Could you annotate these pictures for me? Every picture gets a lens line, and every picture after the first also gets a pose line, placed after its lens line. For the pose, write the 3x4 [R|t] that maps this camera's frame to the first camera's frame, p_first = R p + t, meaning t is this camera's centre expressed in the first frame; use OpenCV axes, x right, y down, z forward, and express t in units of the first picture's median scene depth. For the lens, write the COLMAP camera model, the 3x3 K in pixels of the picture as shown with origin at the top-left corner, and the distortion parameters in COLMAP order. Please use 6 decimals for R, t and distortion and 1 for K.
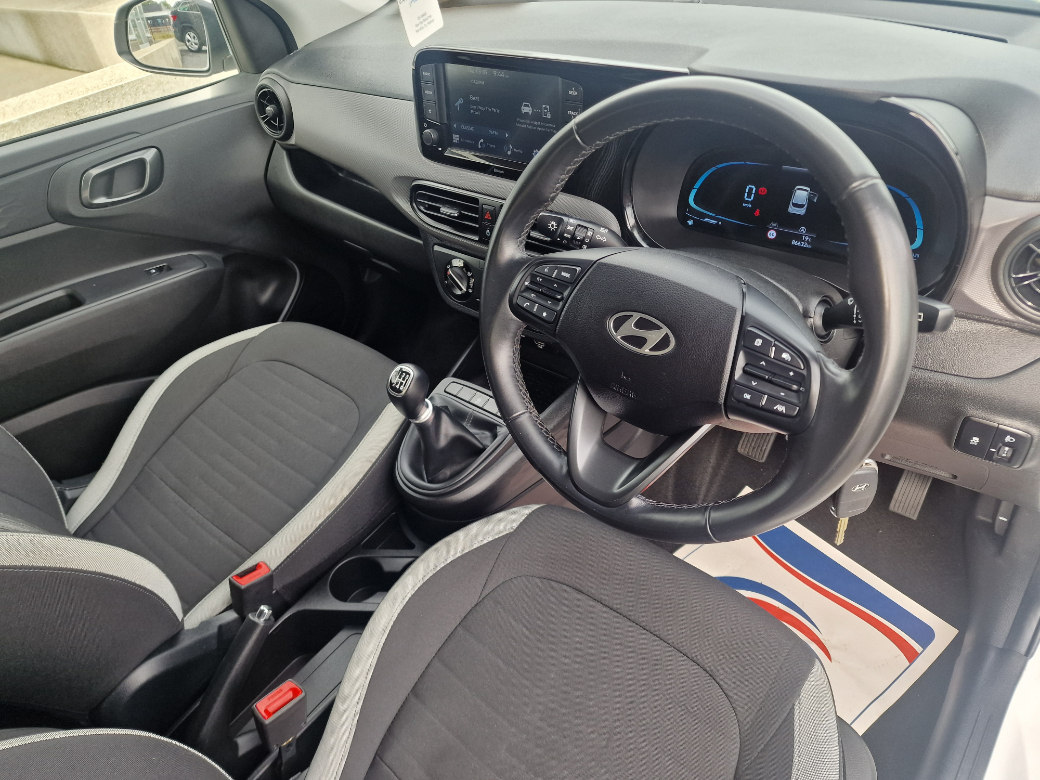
lens RADIAL K [[719.3, 0, 505.3], [0, 719.3, 390.6], [0, 0, 1]] dist [0.015401, -0.005635]
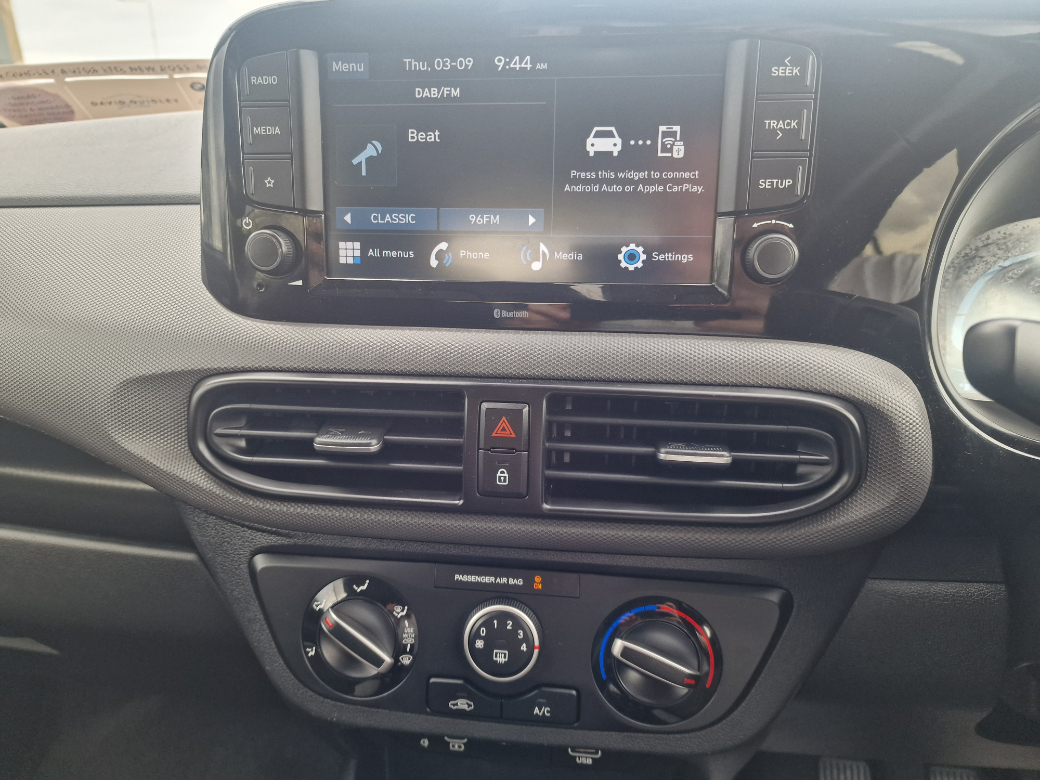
lens RADIAL K [[719.3, 0, 505.3], [0, 719.3, 390.6], [0, 0, 1]] dist [0.015401, -0.005635]
pose [[0.835543, -0.053636, 0.546800, -0.217315], [0.261728, 0.913903, -0.310291, -0.154127], [-0.483080, 0.402374, 0.777643, 0.731125]]
